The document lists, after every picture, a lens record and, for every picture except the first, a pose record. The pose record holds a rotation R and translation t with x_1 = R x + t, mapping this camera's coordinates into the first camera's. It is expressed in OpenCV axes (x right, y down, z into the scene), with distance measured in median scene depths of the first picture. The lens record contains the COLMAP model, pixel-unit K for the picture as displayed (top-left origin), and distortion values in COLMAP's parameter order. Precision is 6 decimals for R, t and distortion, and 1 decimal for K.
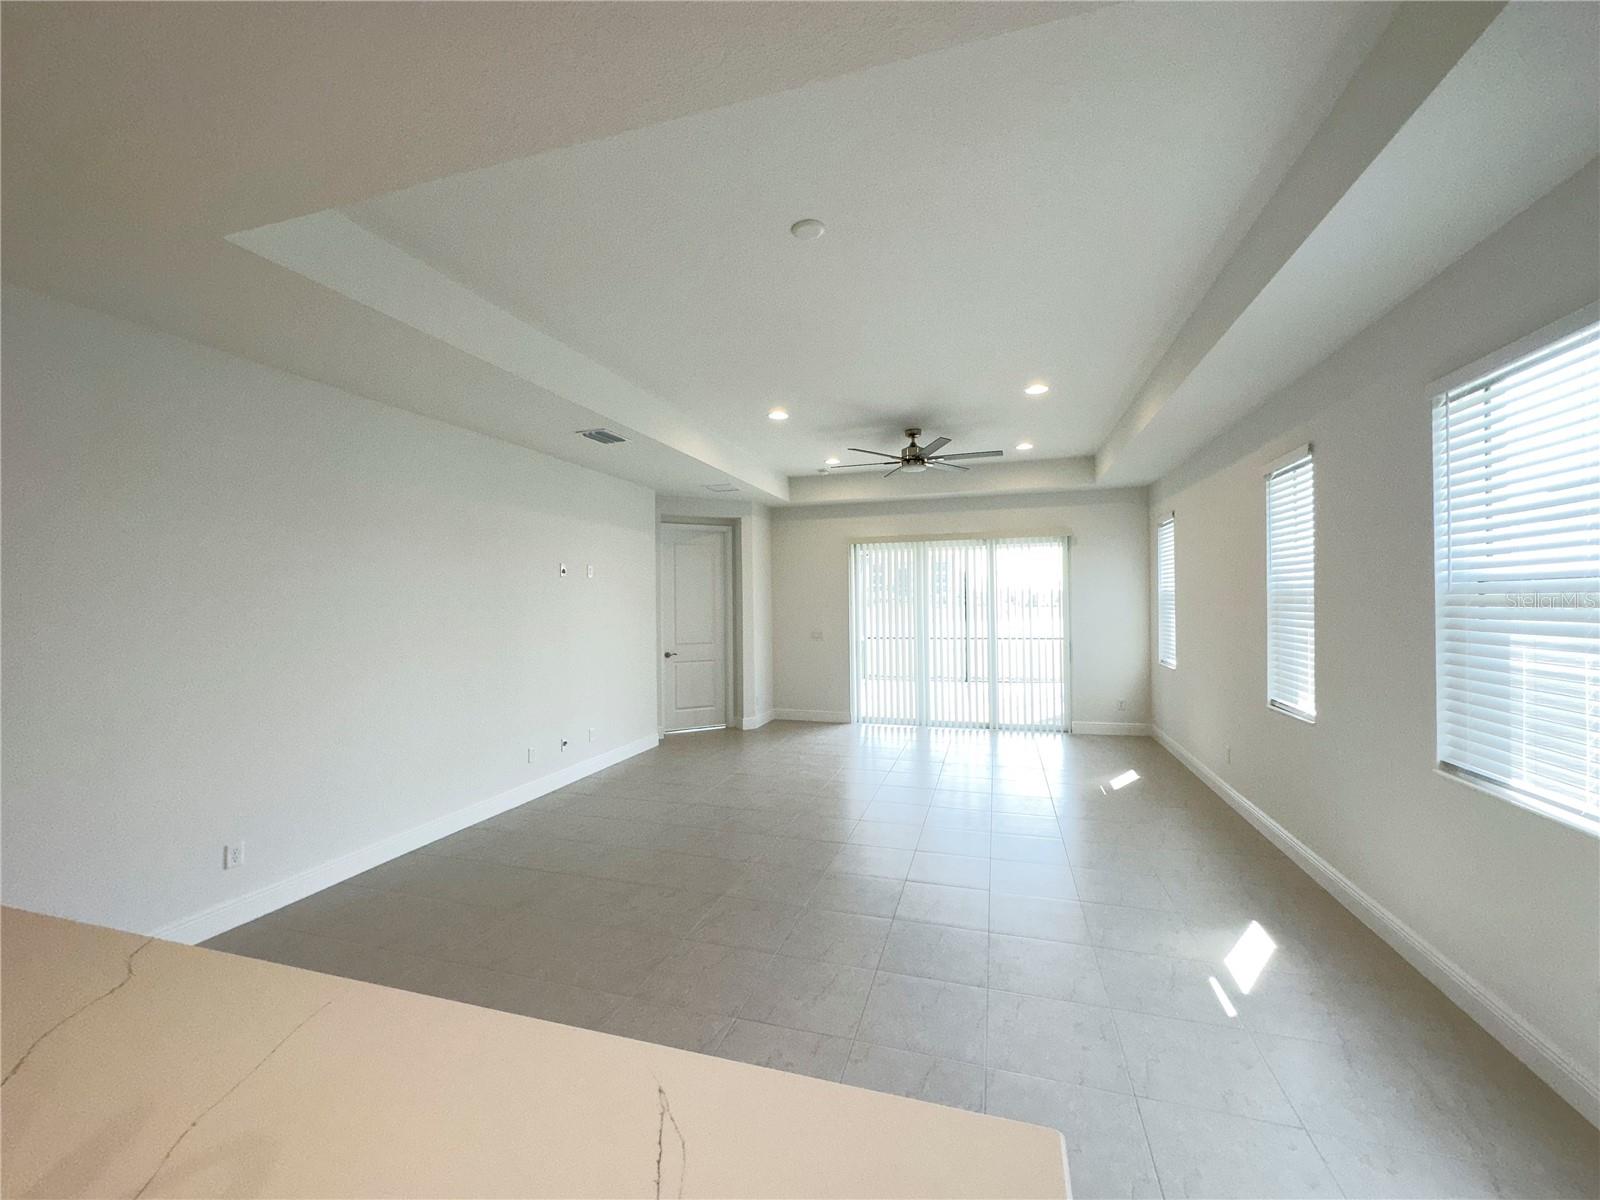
lens RADIAL K [[634.8, 0, 805.5], [0, 634.8, 604.4], [0, 0, 1]] dist [0.003149, -0.000441]
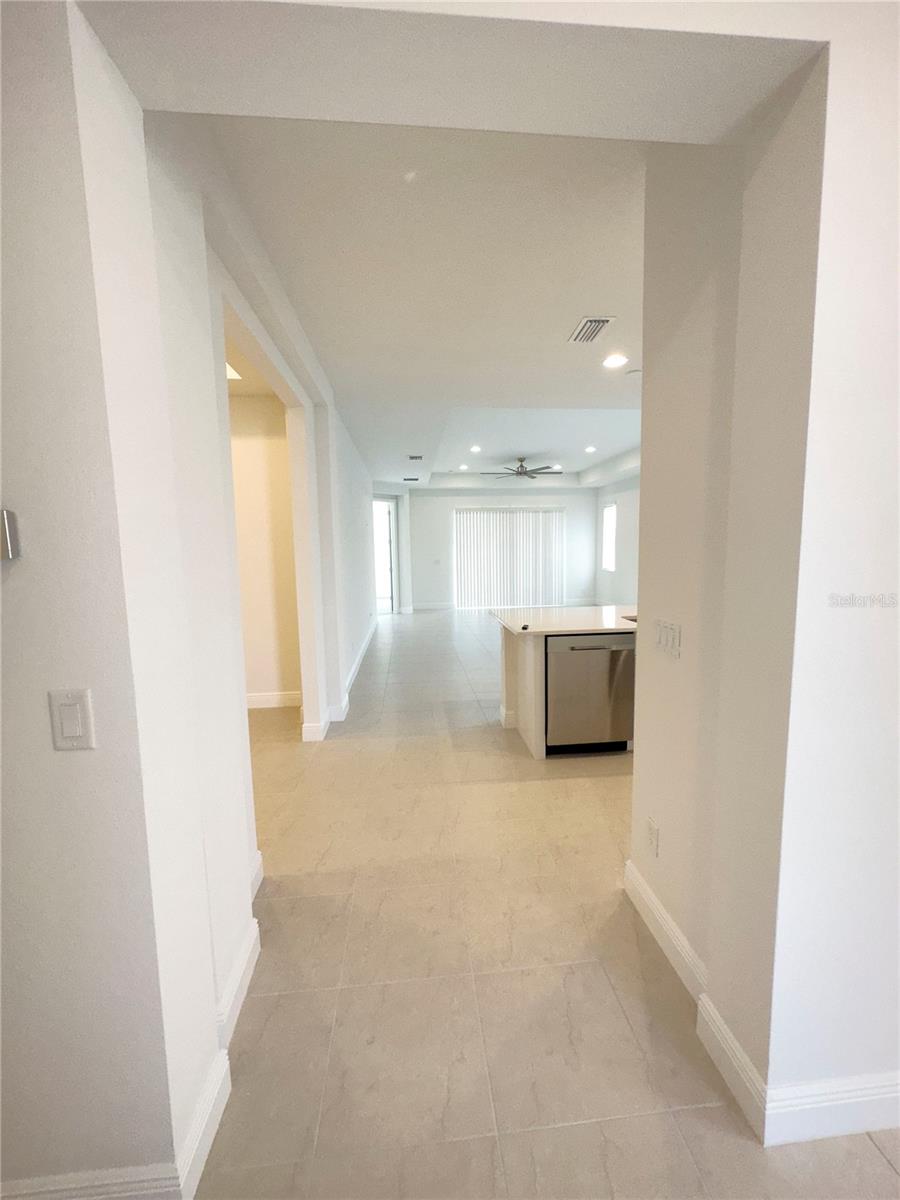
lens RADIAL K [[476.1, 0, 448.0], [0, 476.1, 601.5], [0, 0, 1]] dist [0.003149, -0.000441]
pose [[0.937570, -0.042499, 0.345190, -0.616031], [0.009130, 0.995172, 0.097725, 0.040650], [-0.347677, -0.088472, 0.933431, -0.428537]]
